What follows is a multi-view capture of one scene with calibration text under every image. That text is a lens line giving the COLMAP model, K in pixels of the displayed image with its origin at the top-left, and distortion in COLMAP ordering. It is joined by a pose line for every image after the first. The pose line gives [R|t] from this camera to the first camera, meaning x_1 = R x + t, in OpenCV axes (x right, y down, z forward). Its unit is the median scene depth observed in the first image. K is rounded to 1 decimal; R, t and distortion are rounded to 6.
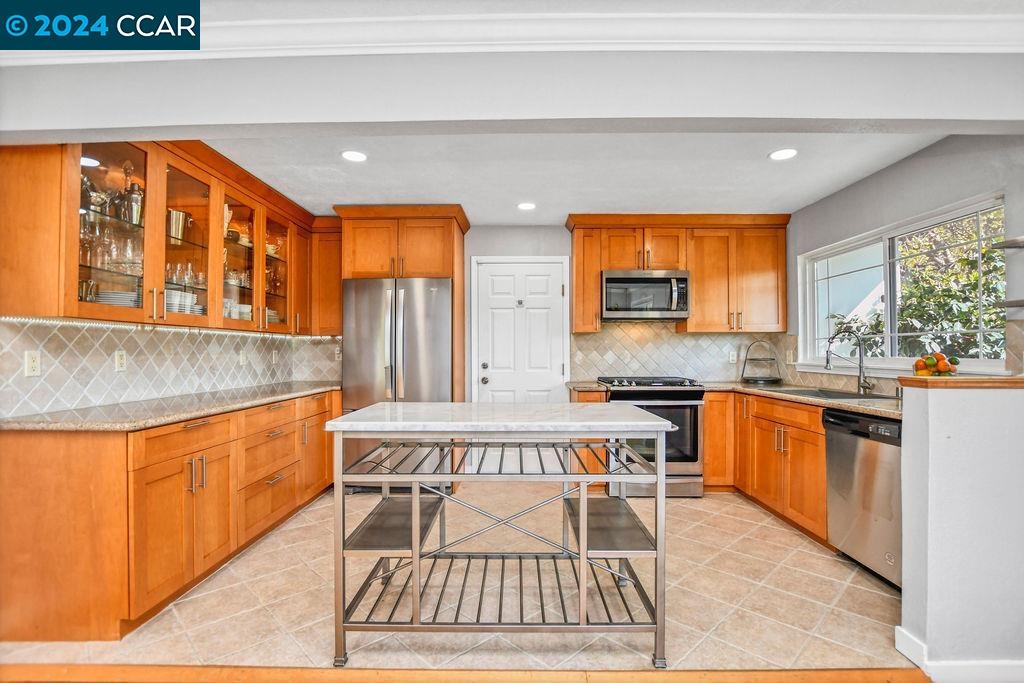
lens RADIAL K [[478.3, 0, 510.1], [0, 478.3, 346.7], [0, 0, 1]] dist [-0.024022, 0.000922]
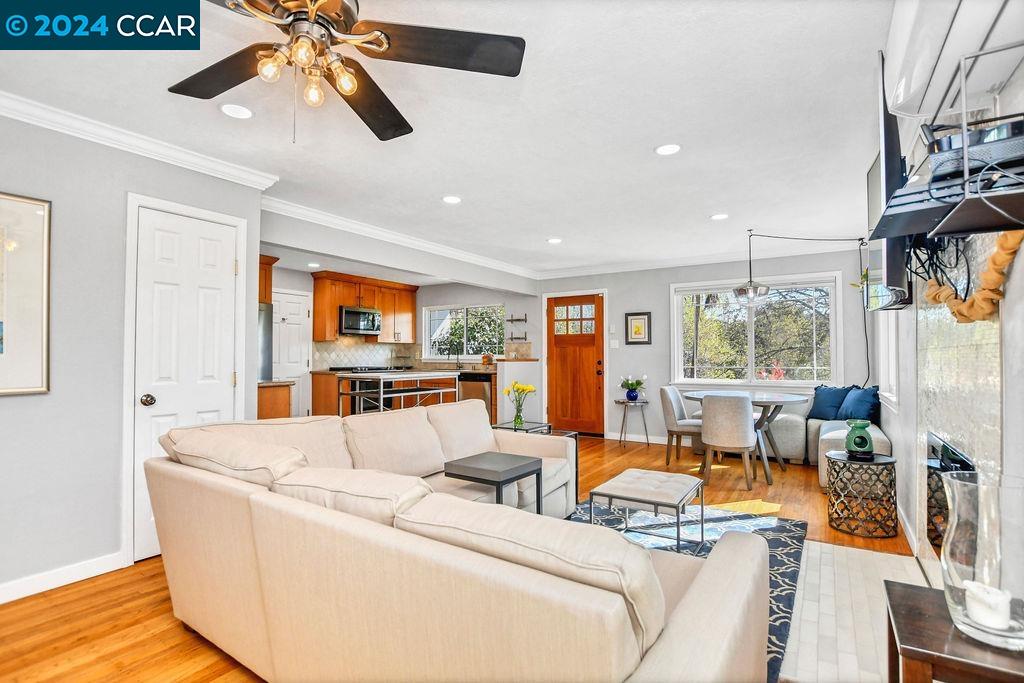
lens RADIAL K [[478.3, 0, 510.1], [0, 478.3, 346.7], [0, 0, 1]] dist [-0.024022, 0.000922]
pose [[0.531366, 0.016674, 0.846978, -0.938045], [-0.008079, 0.999861, -0.014615, 0.010834], [-0.847104, 0.000923, 0.531426, -0.438507]]
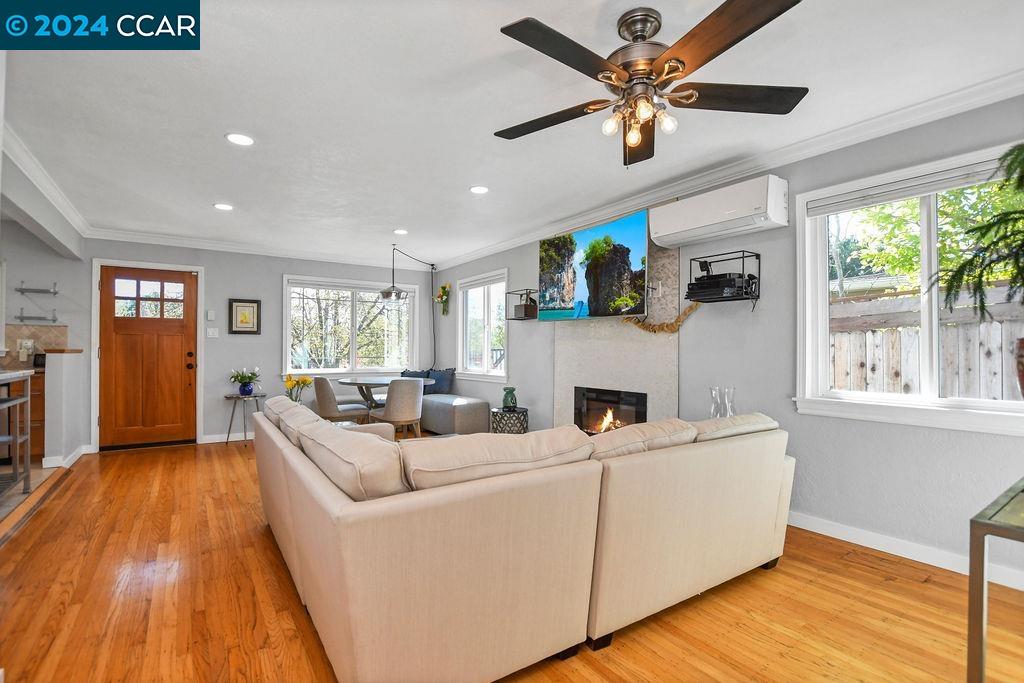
lens RADIAL K [[478.3, 0, 510.1], [0, 478.3, 346.7], [0, 0, 1]] dist [-0.024022, 0.000922]
pose [[-0.574421, 0.004705, 0.818546, -1.018243], [-0.010619, 0.999857, -0.013199, 0.025163], [-0.818491, -0.016274, -0.574289, 0.186008]]
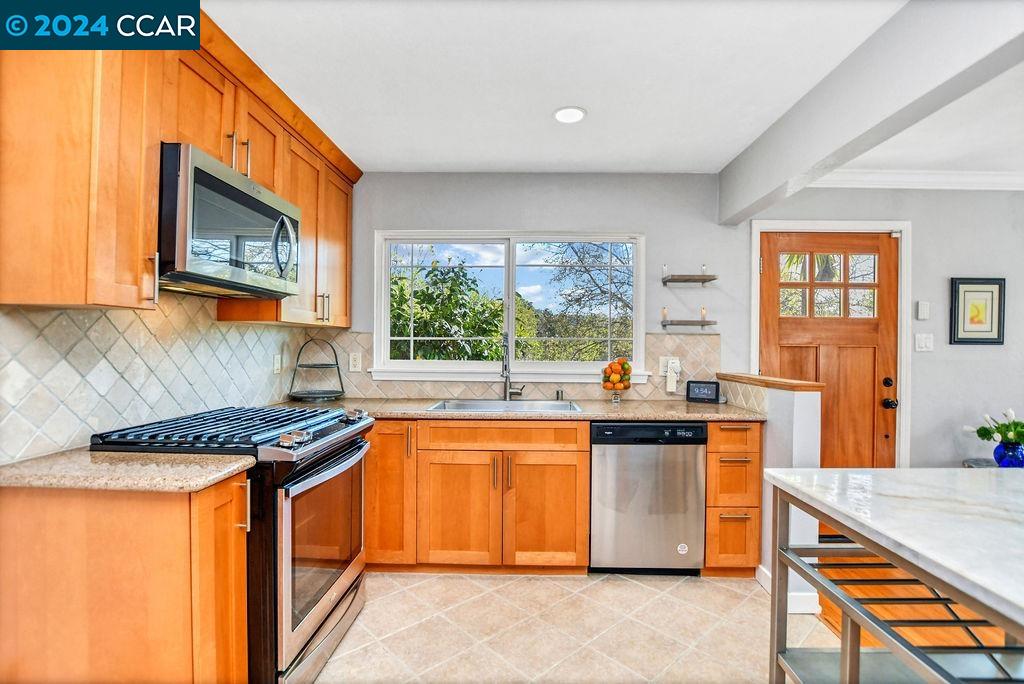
lens RADIAL K [[488.2, 0, 514.4], [0, 488.2, 346.2], [0, 0, 1]] dist [-0.022586, 0.000659]
pose [[0.004299, -0.001834, 0.999989, -0.170622], [-0.017389, 0.999847, 0.001908, -0.008073], [-0.999840, -0.017397, 0.004266, 0.731250]]
